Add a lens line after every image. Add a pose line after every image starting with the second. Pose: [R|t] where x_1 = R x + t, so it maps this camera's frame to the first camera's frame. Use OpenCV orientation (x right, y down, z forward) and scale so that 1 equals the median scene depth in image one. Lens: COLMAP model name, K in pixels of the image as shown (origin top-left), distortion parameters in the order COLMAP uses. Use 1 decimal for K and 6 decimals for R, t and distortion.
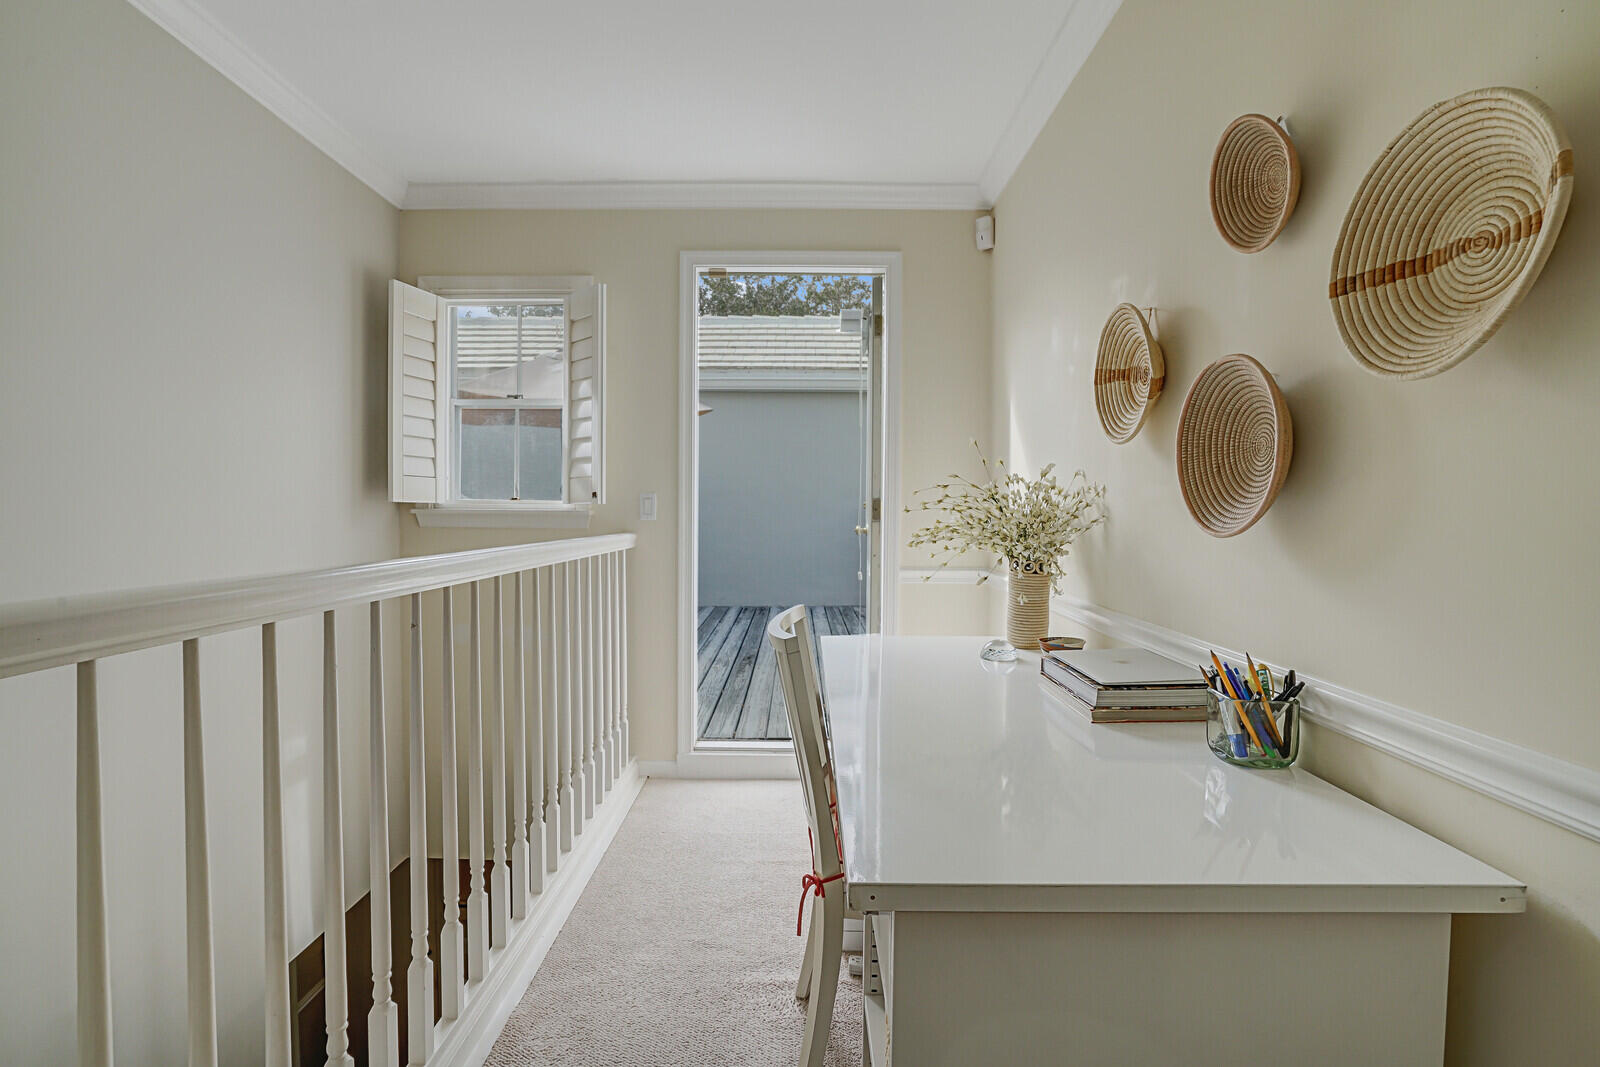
lens RADIAL K [[761.0, 0, 800.1], [0, 761.0, 561.1], [0, 0, 1]] dist [0.001384, 0.000596]
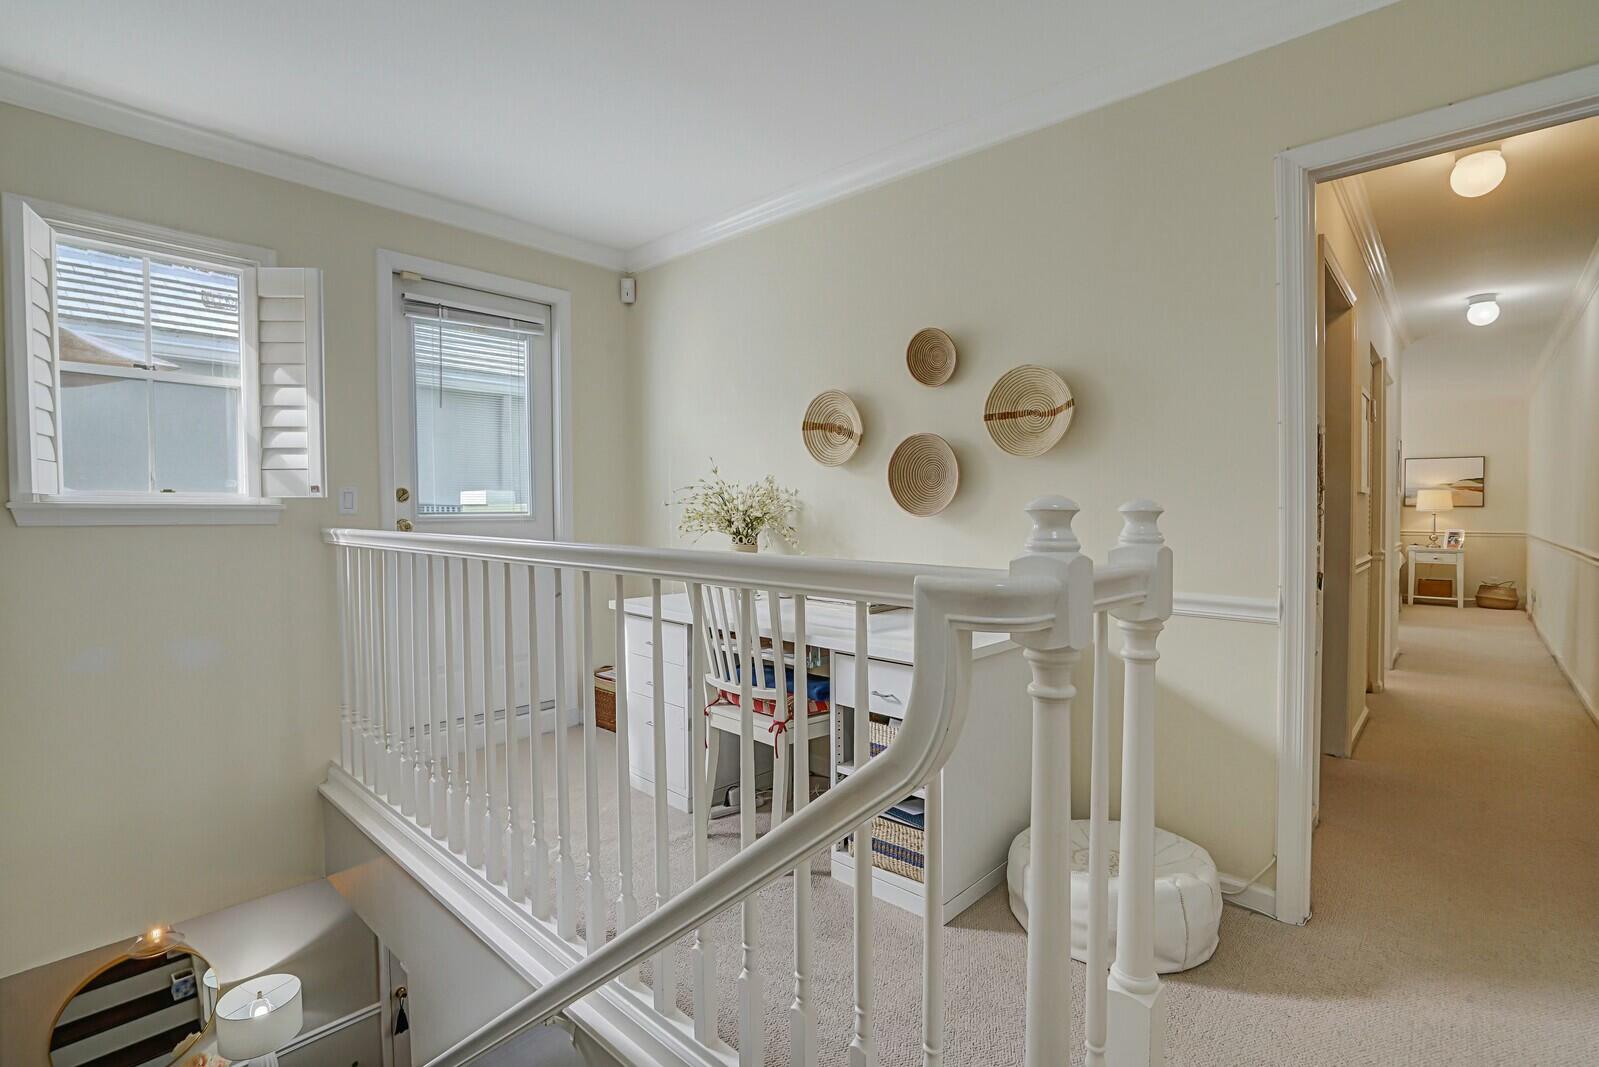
lens RADIAL K [[759.9, 0, 799.5], [0, 759.9, 533.5], [0, 0, 1]] dist [-0.001461, 0.000001]
pose [[0.689056, -0.028369, 0.724153, -0.858659], [0.046244, 0.998918, -0.004871, 0.004918], [-0.723231, 0.036844, 0.689622, -0.151335]]
